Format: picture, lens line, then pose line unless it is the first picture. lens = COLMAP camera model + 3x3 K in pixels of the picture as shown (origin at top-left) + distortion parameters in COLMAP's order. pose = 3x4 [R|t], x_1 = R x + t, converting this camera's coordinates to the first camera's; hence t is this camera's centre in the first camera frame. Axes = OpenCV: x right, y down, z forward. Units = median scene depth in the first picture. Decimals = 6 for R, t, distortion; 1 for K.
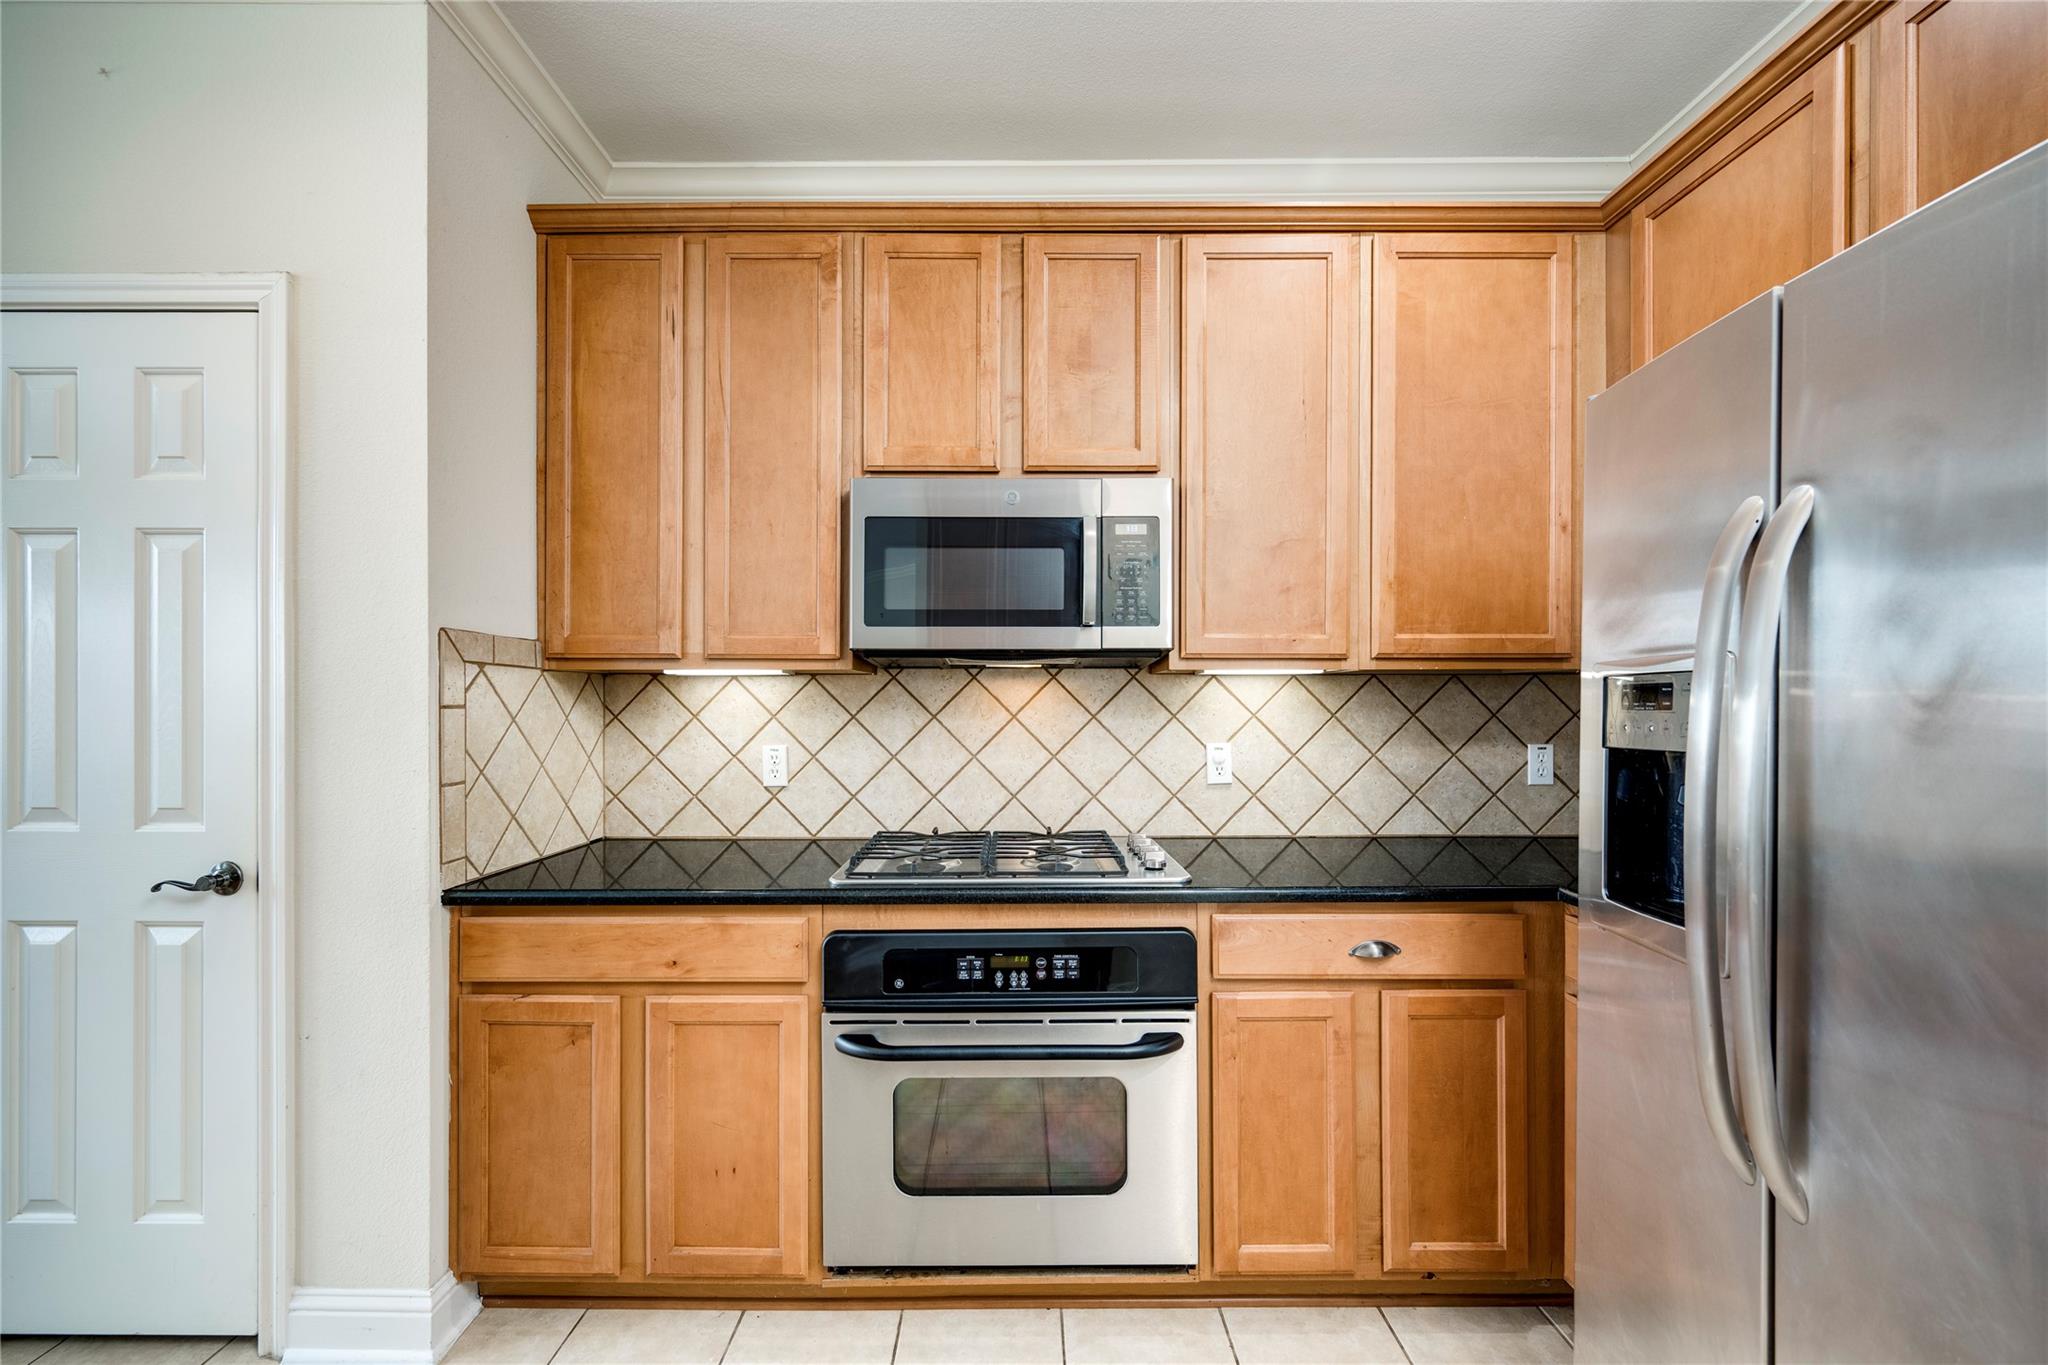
lens RADIAL K [[835.3, 0, 1018.8], [0, 835.3, 701.0], [0, 0, 1]] dist [-0.002069, 0.000528]
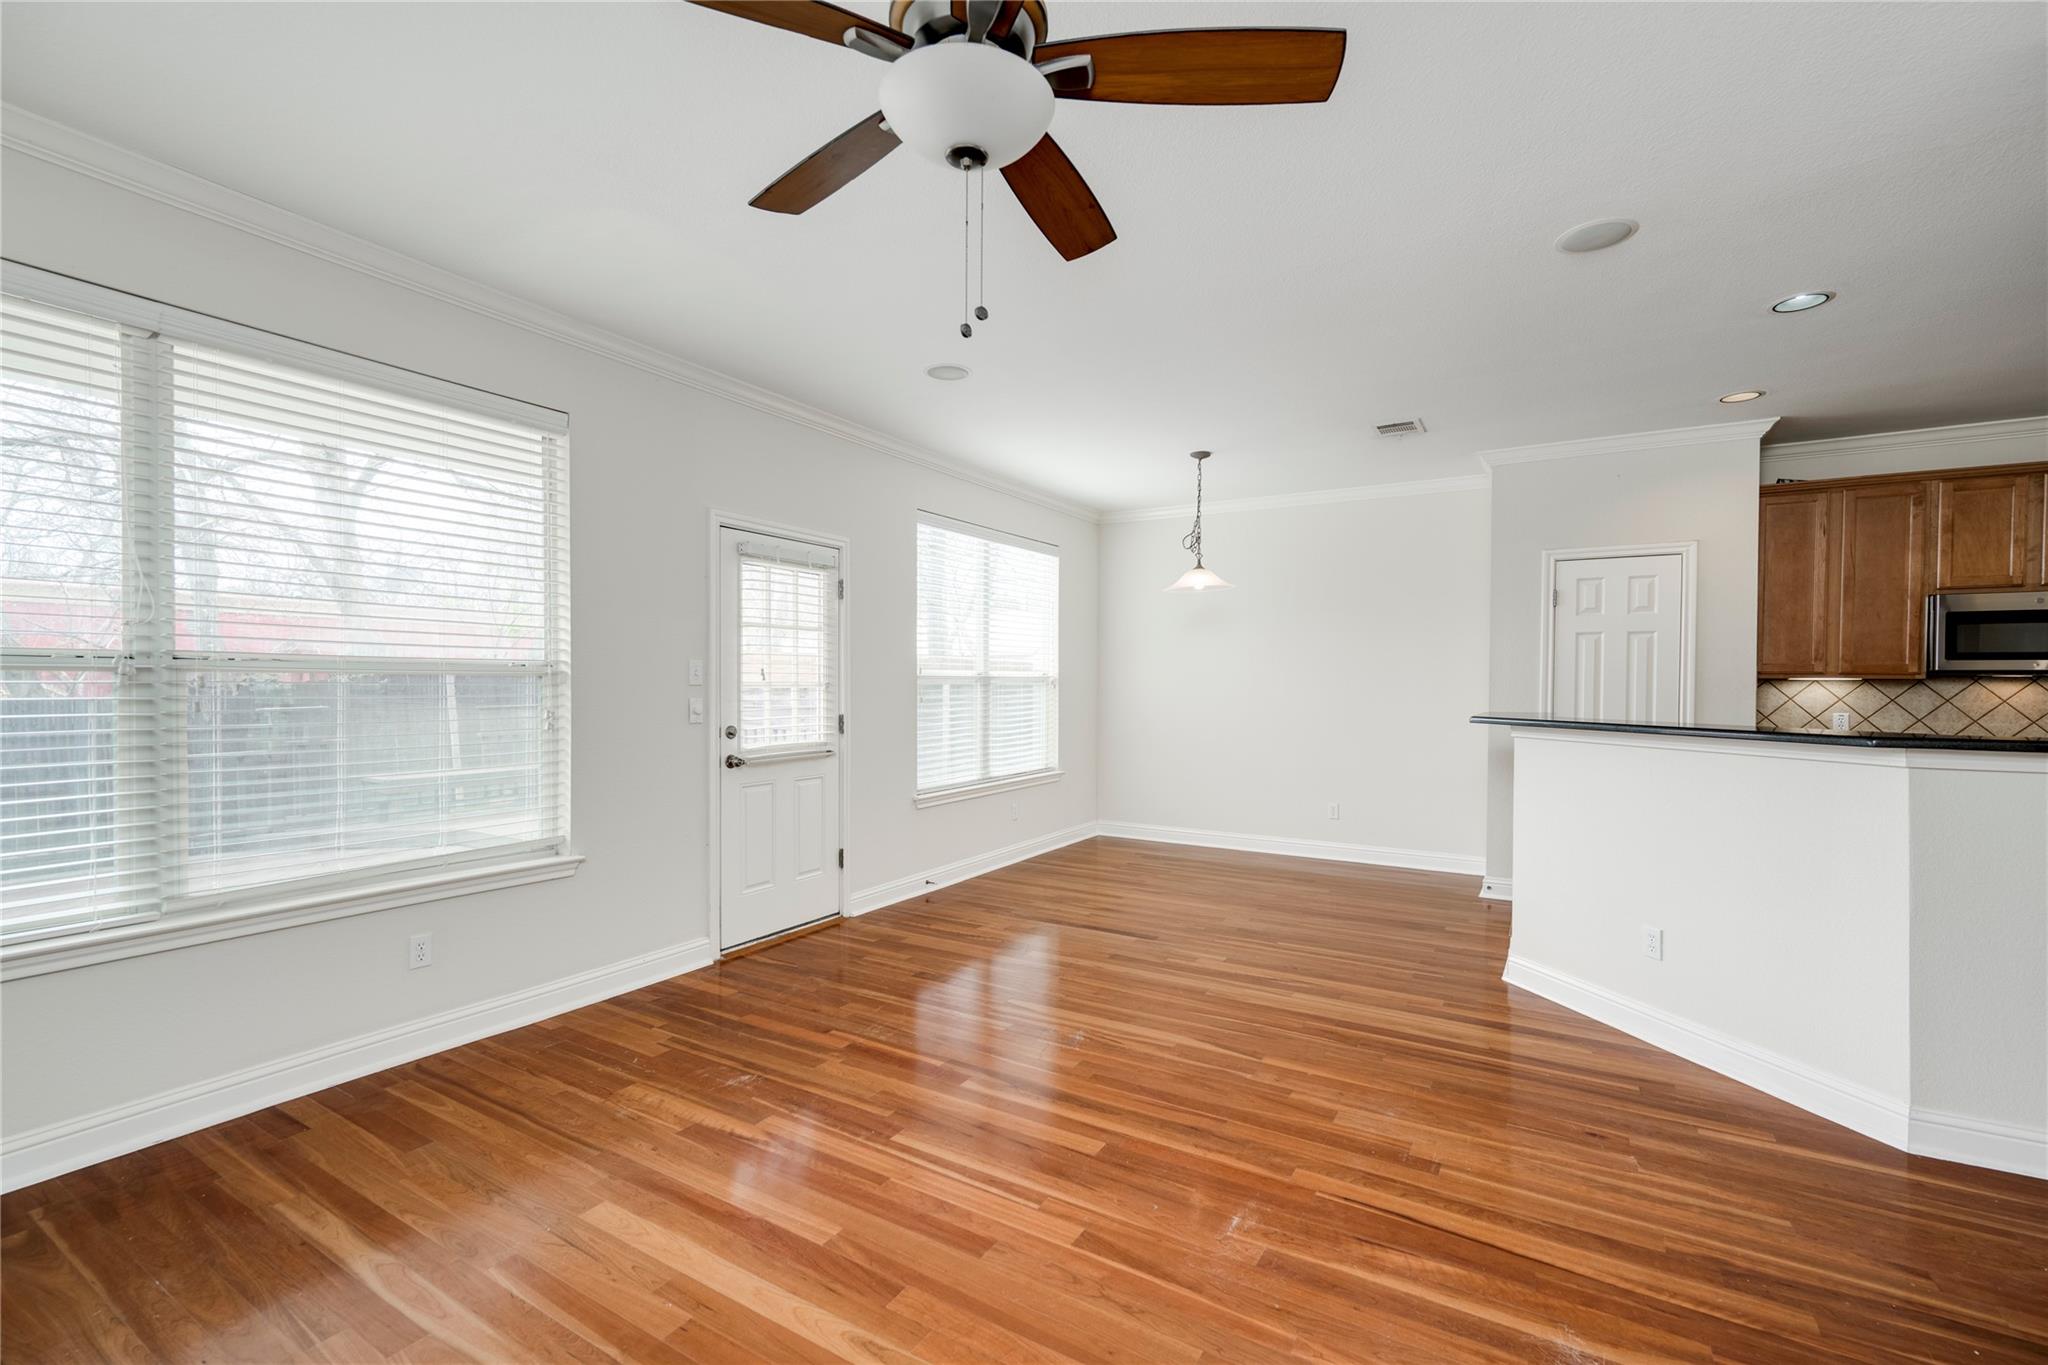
lens RADIAL K [[878.6, 0, 1025.7], [0, 878.6, 693.0], [0, 0, 1]] dist [-0.003768, -0.000134]
pose [[0.854317, 0.010792, -0.519640, -1.046694], [-0.006630, 0.999929, 0.009867, -0.006193], [0.519710, -0.004984, 0.854328, -2.251725]]
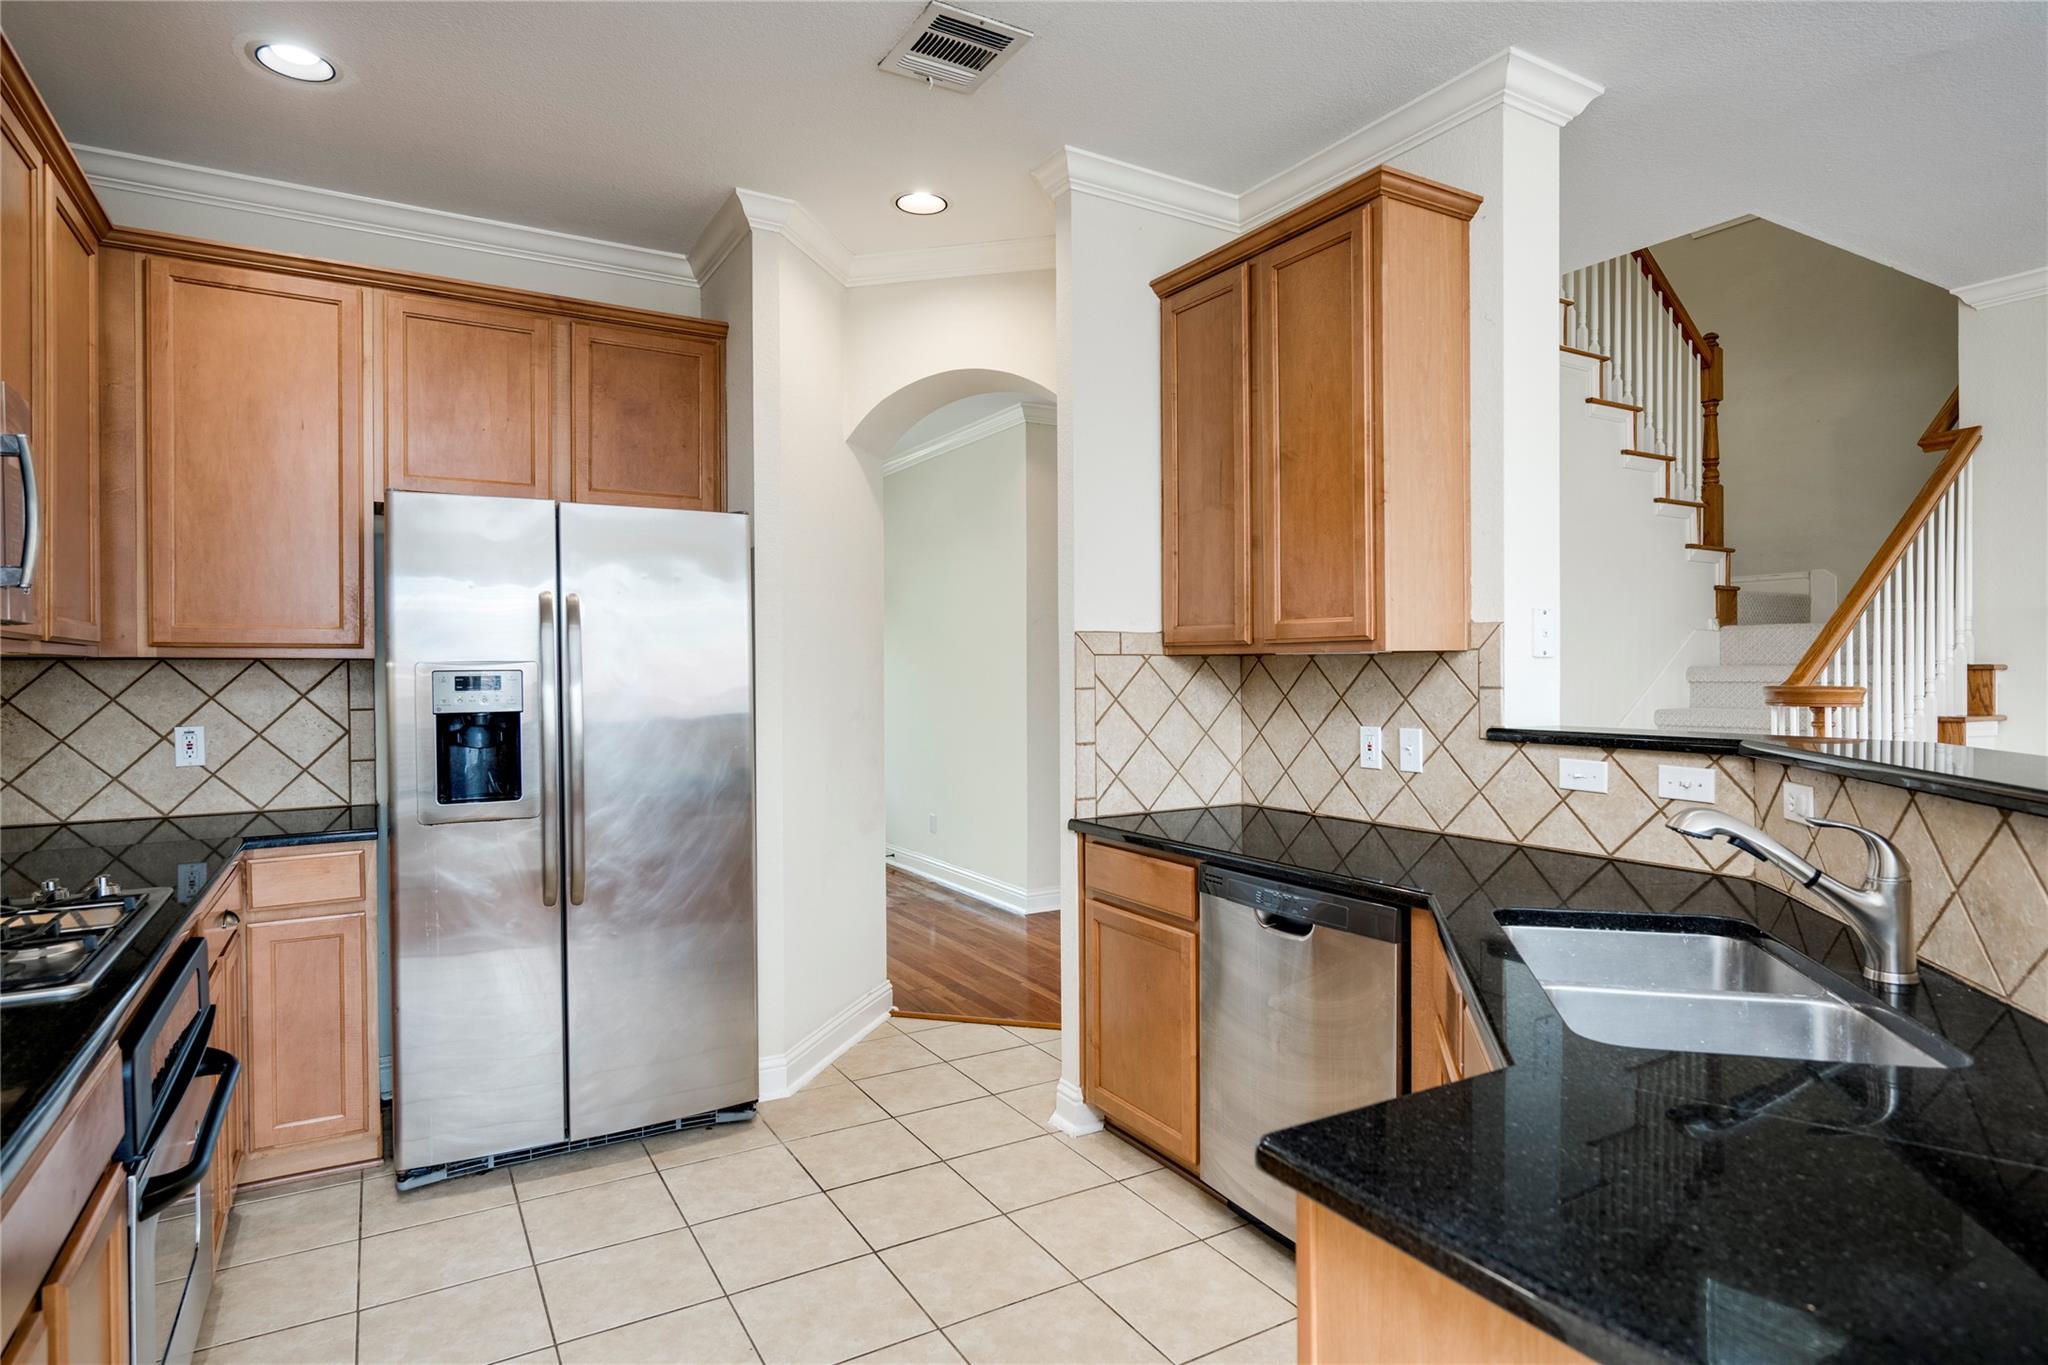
lens RADIAL K [[1117.4, 0, 1029.3], [0, 1117.4, 671.1], [0, 0, 1]] dist [0.005983, 0.000469]
pose [[-0.507451, 0.003564, 0.861673, -1.137446], [0.006720, 0.999977, -0.000178, -0.012225], [-0.861654, 0.005700, -0.507463, 0.712999]]
